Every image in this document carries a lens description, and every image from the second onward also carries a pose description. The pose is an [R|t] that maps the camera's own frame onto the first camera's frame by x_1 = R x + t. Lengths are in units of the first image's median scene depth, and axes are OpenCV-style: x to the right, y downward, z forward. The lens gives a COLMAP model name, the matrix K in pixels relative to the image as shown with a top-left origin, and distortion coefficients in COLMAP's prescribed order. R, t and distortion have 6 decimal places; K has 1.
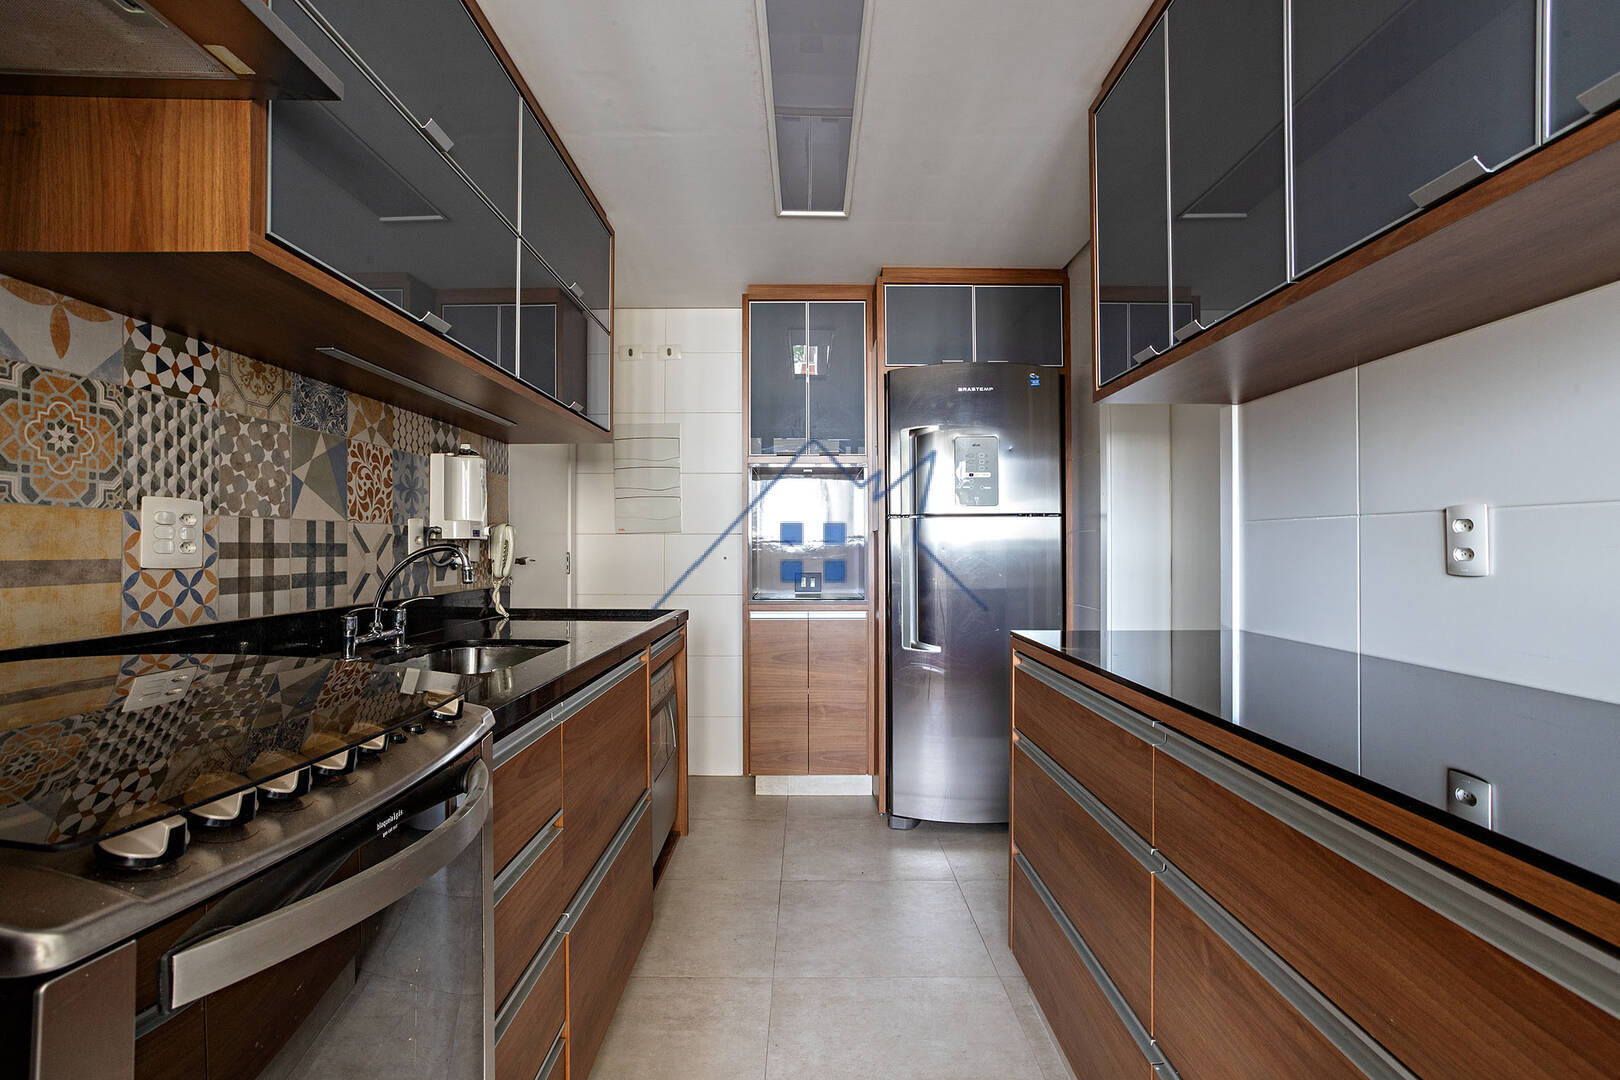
lens RADIAL K [[779.5, 0, 803.9], [0, 779.5, 542.1], [0, 0, 1]] dist [-0.042944, 0.019043]
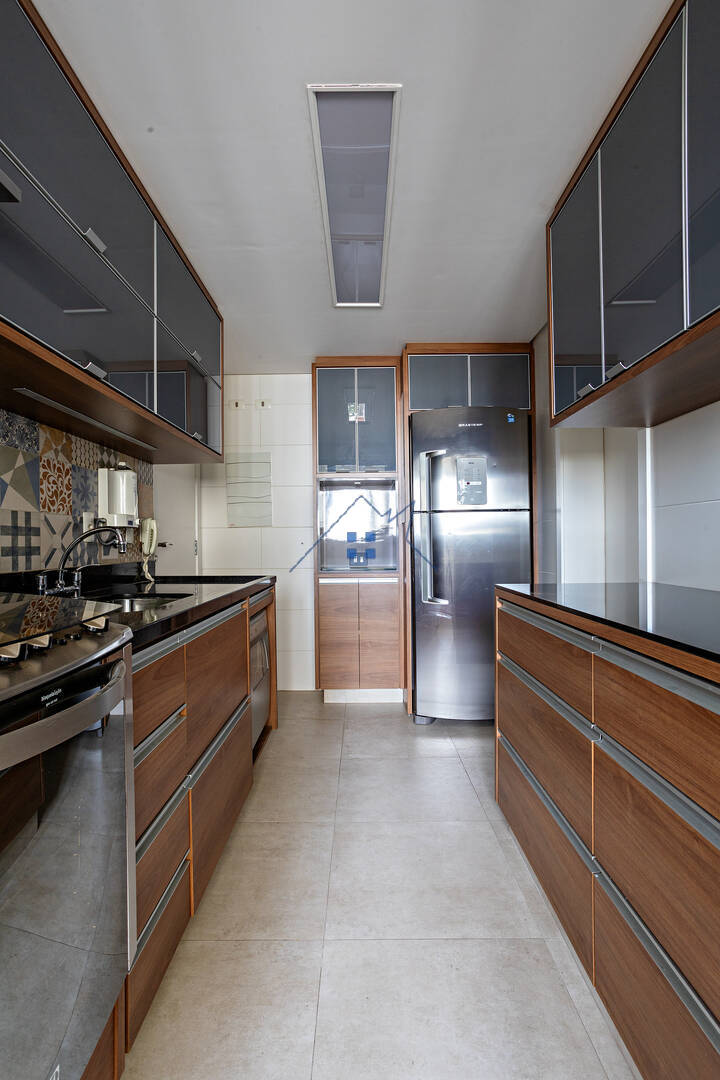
lens RADIAL K [[519.7, 0, 357.7], [0, 519.7, 549.5], [0, 0, 1]] dist [-0.042944, 0.019043]
pose [[0.999951, -0.009190, -0.003771, 0.013136], [0.009230, 0.999900, 0.010720, 0.037588], [0.003672, -0.010754, 0.999935, 0.026260]]
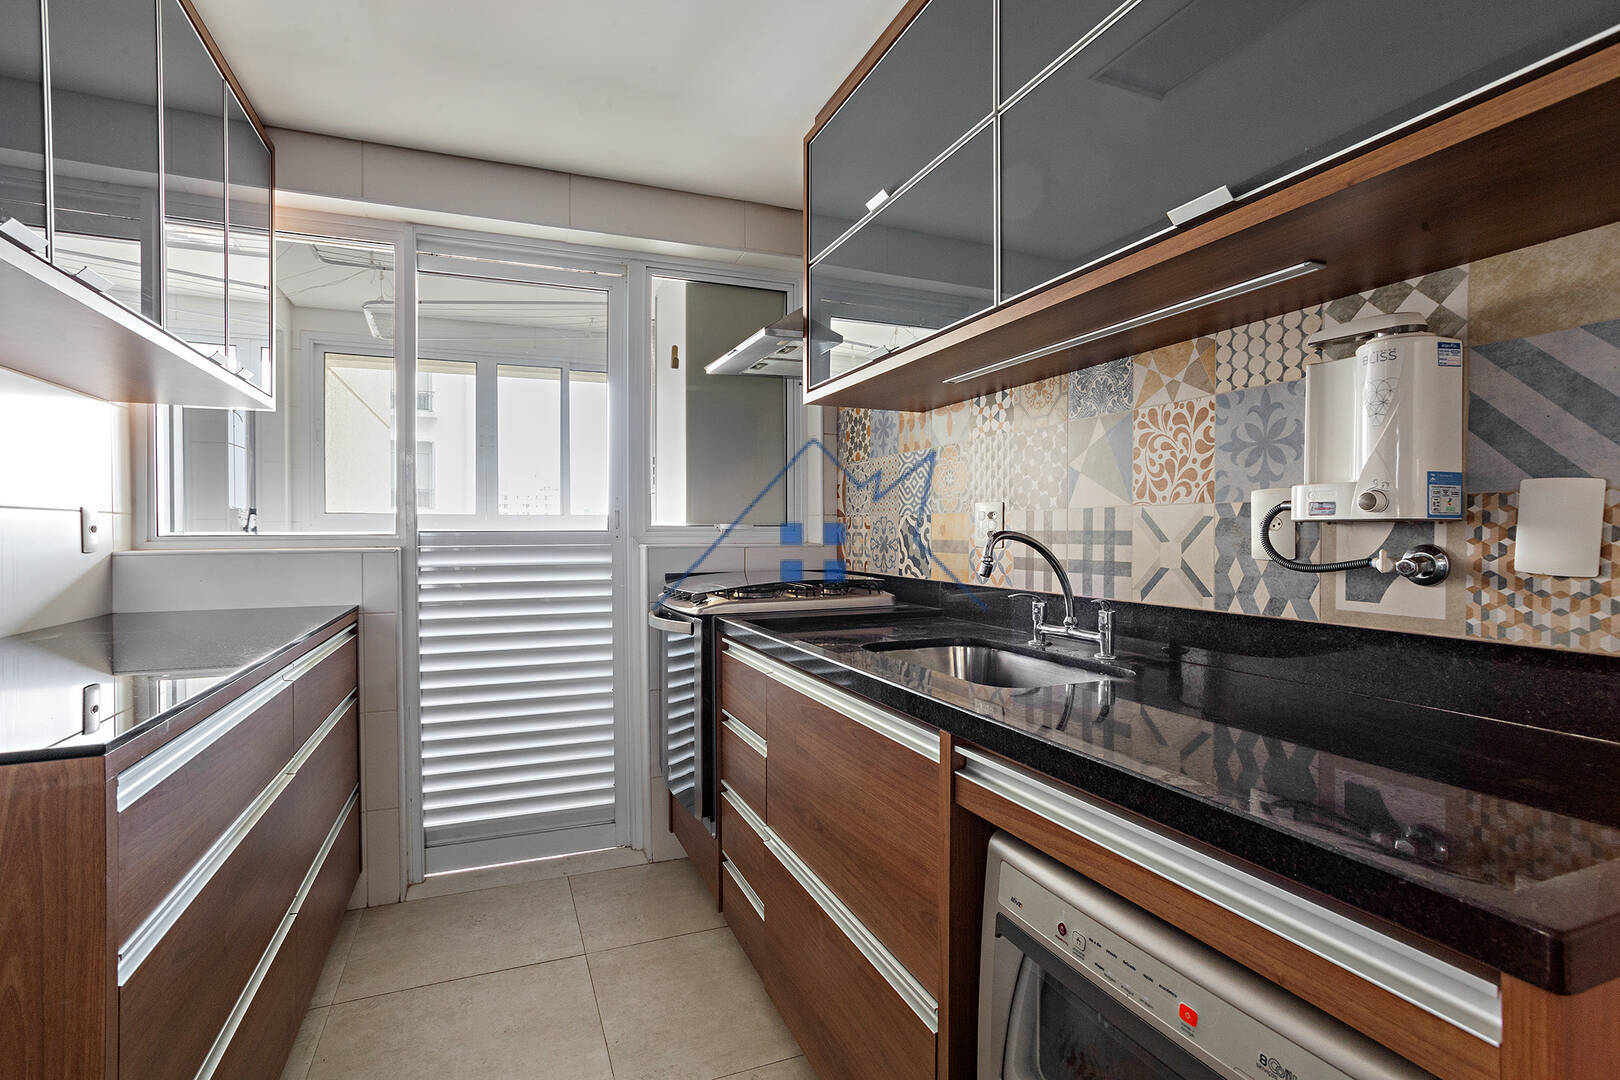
lens RADIAL K [[779.5, 0, 804.3], [0, 779.5, 543.6], [0, 0, 1]] dist [-0.042944, 0.019043]
pose [[-0.925464, 0.001127, -0.378834, 0.080727], [-0.002586, 0.999953, 0.009293, 0.008961], [0.378827, 0.009580, -0.925418, 1.608675]]
